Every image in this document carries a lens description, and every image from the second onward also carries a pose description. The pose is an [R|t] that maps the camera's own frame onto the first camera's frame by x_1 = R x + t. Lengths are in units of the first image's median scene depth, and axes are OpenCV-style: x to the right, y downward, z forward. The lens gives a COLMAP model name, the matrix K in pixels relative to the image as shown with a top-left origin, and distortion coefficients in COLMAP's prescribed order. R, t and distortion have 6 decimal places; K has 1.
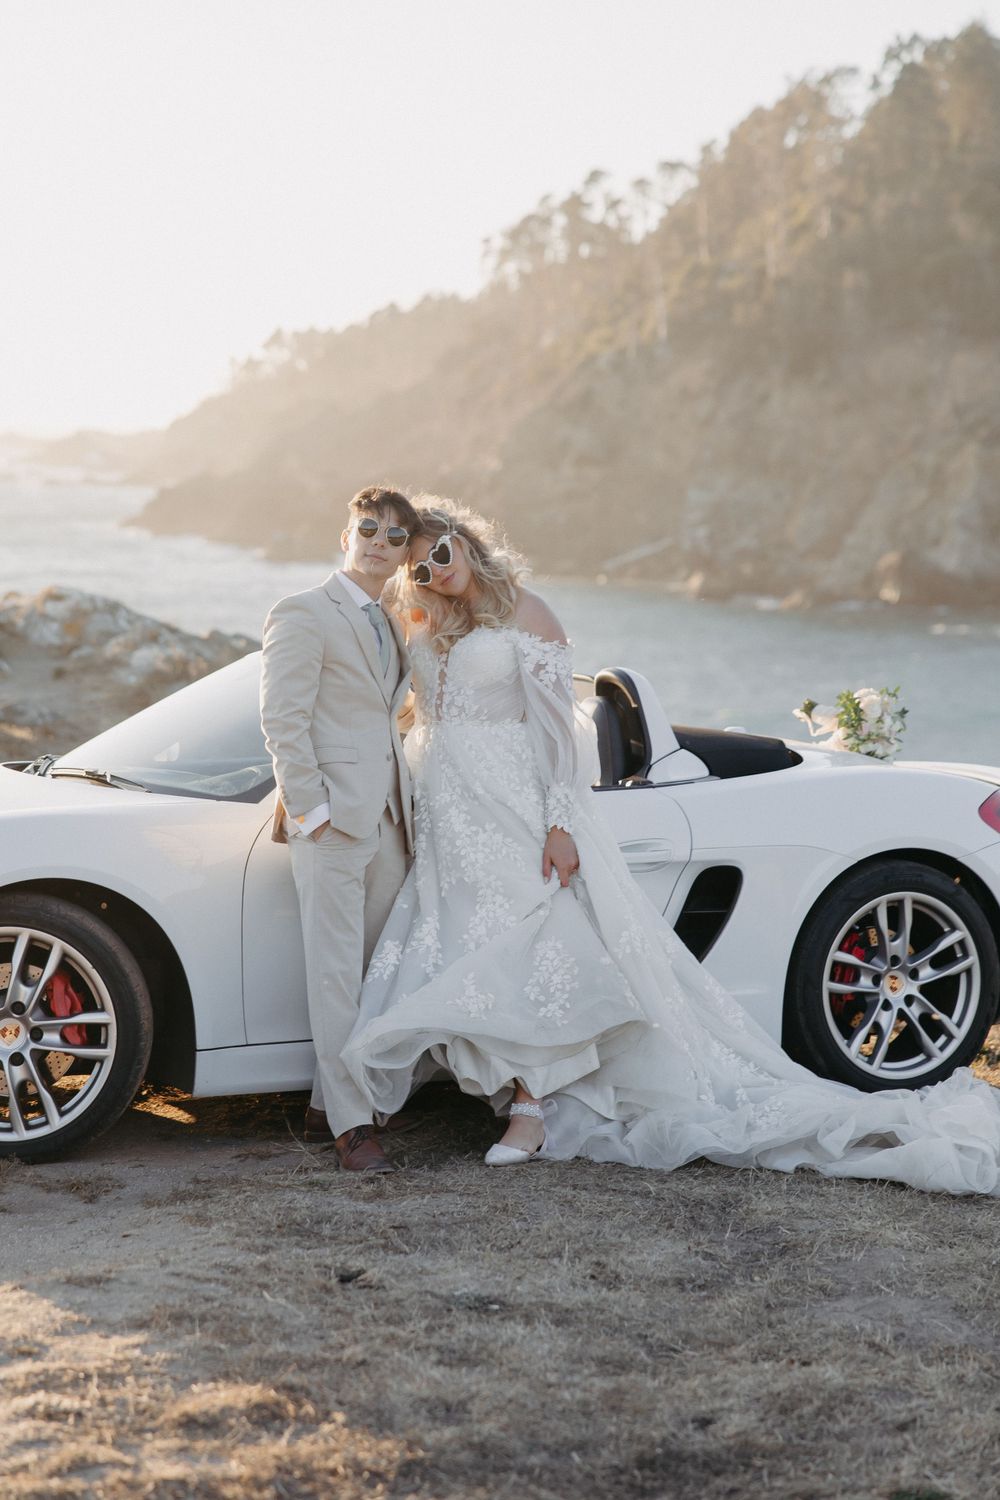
lens RADIAL K [[3104.2, 0, 497.4], [0, 3104.2, 809.6], [0, 0, 1]] dist [0.088643, -0.336352]
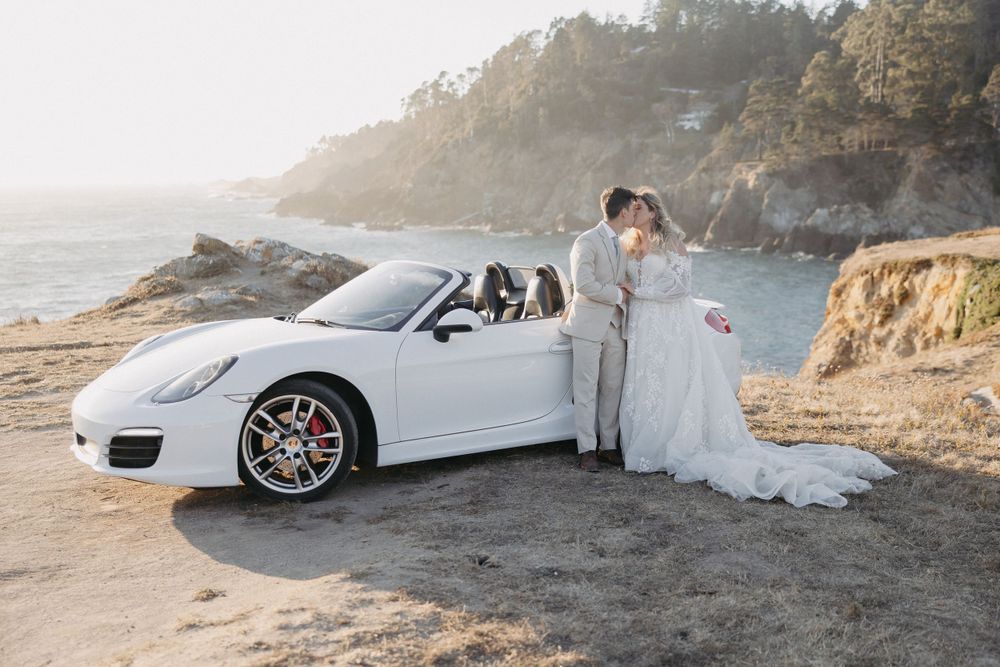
lens RADIAL K [[1159.8, 0, 528.5], [0, 1159.8, 366.6], [0, 0, 1]] dist [0.022449, -0.013101]
pose [[0.994186, -0.047912, 0.096434, -0.023996], [0.043476, 0.997921, 0.047587, -0.004454], [-0.098513, -0.043117, 0.994201, 0.063901]]
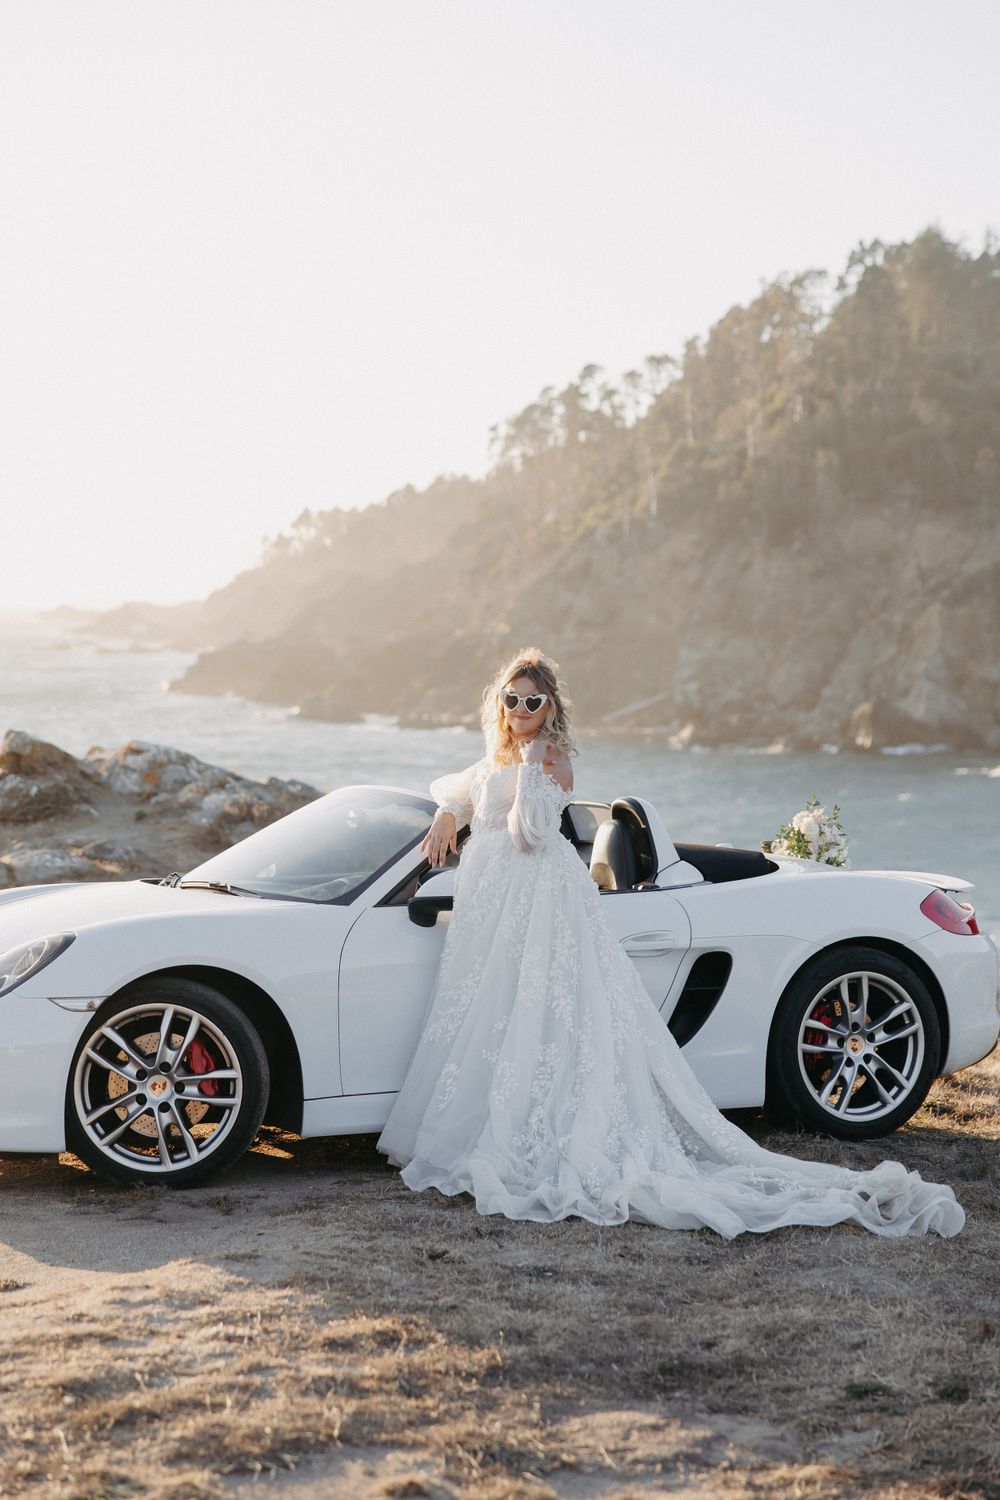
lens RADIAL K [[2856.5, 0, 503.5], [0, 2856.5, 755.0], [0, 0, 1]] dist [0.036798, 0.196790]
pose [[0.999907, -0.013596, -0.000944, -0.004349], [0.013504, 0.997718, -0.066159, 0.005449], [0.001841, 0.066140, 0.997809, -0.061380]]
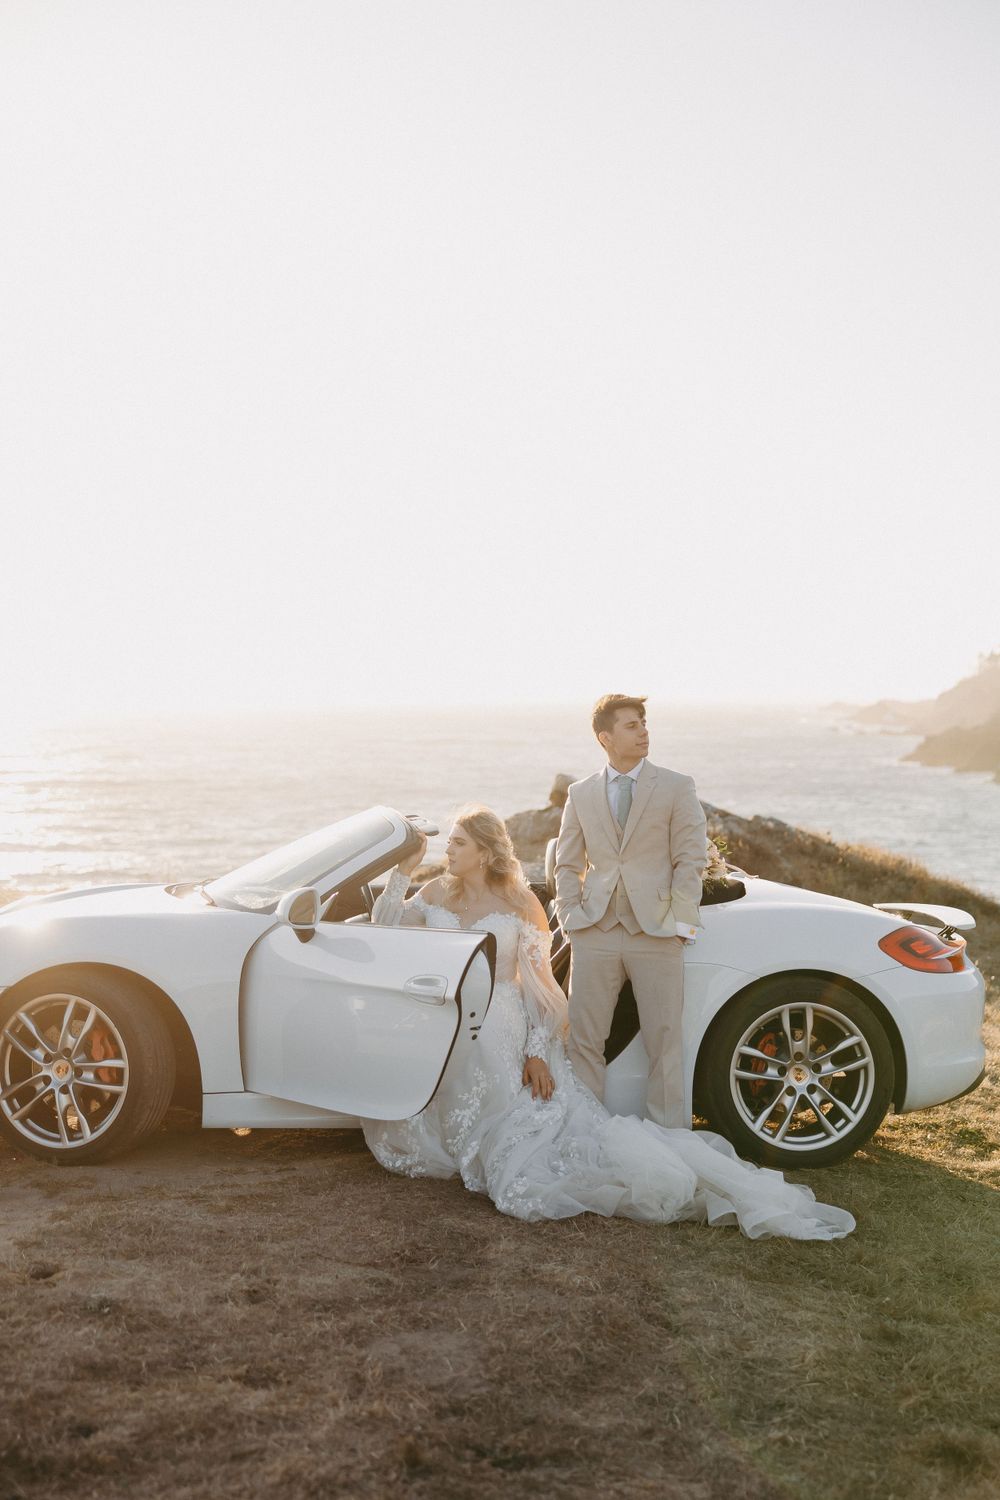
lens RADIAL K [[1944.3, 0, 497.4], [0, 1944.3, 814.8], [0, 0, 1]] dist [-0.005858, -0.001460]
pose [[0.942000, 0.015800, -0.335239, 0.109226], [-0.037194, 0.997653, -0.057491, 0.000274], [0.333544, 0.066626, 0.940377, 0.083879]]
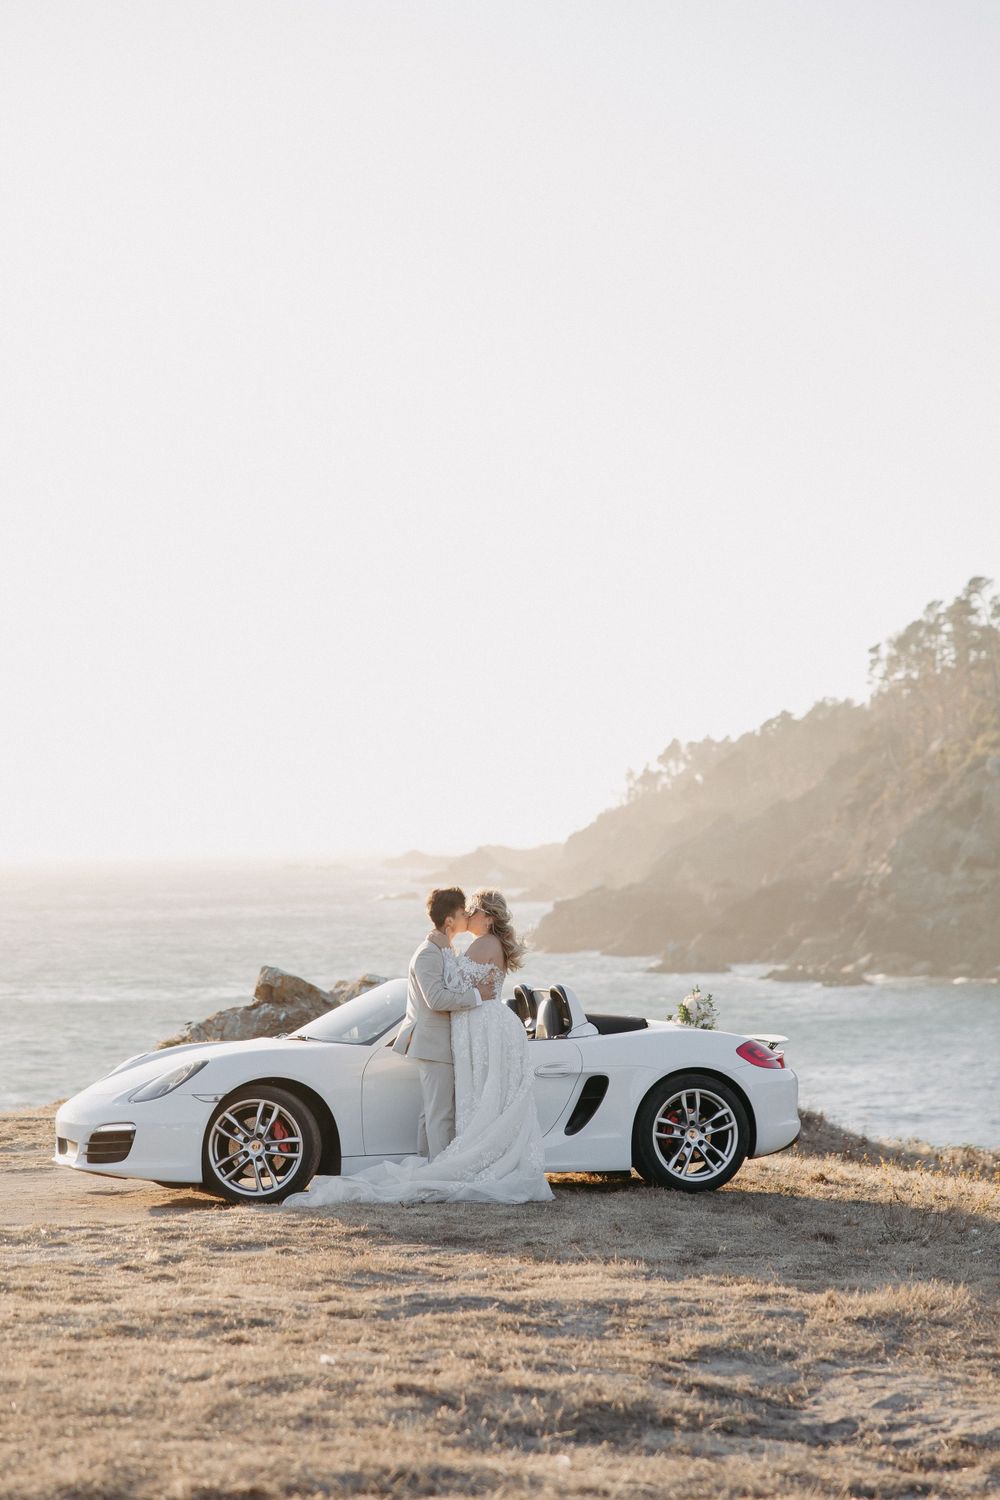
lens RADIAL K [[3310.7, 0, 501.2], [0, 3310.7, 753.0], [0, 0, 1]] dist [0.074553, 0.529243]
pose [[0.990866, -0.033505, -0.130621, 0.117278], [0.014023, 0.988991, -0.147308, 0.050377], [0.134119, 0.144131, 0.980428, -0.468626]]
